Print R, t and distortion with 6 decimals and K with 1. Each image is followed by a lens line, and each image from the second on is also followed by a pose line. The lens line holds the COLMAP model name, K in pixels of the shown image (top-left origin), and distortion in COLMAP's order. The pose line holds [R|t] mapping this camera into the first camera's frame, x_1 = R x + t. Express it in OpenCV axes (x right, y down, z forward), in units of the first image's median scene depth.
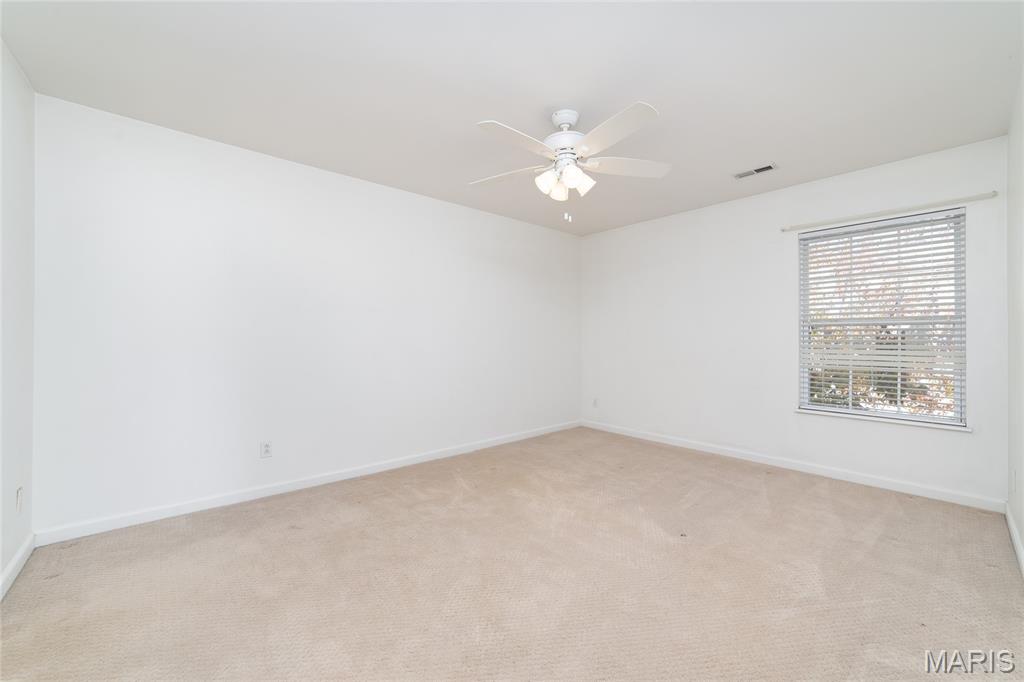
lens RADIAL K [[406.2, 0, 521.7], [0, 406.2, 338.6], [0, 0, 1]] dist [-0.002876, 0.000153]
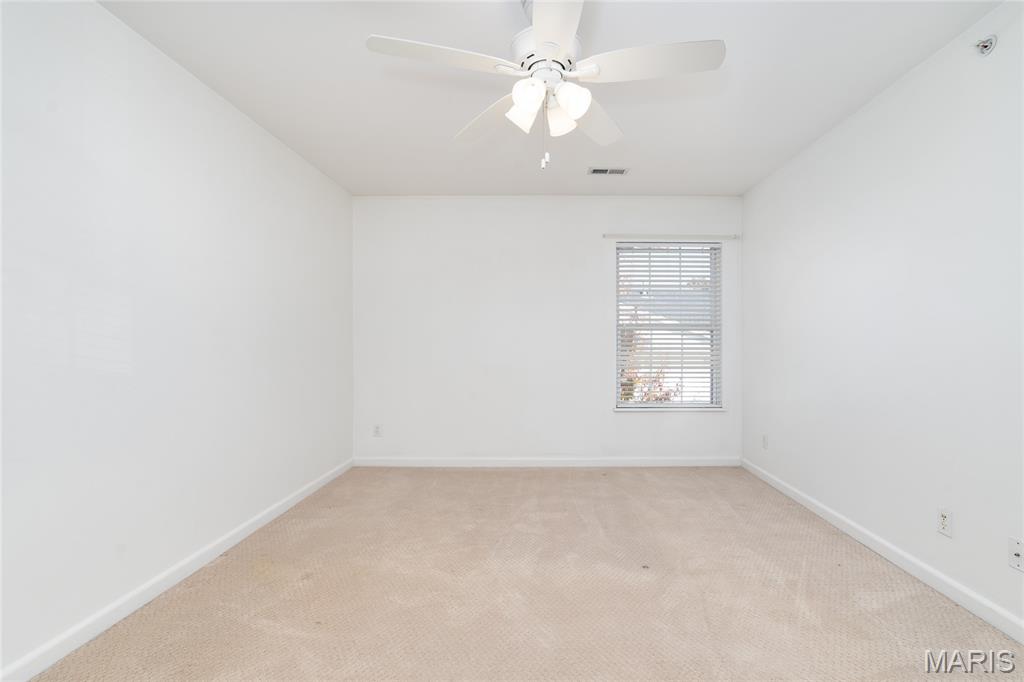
lens RADIAL K [[453.4, 0, 512.0], [0, 453.4, 341.0], [0, 0, 1]] dist [-0.001748, 0.000072]
pose [[0.654478, 0.003814, 0.756071, -0.419141], [-0.003505, 0.999992, -0.002010, 0.003596], [-0.756073, -0.001334, 0.654486, 0.466960]]
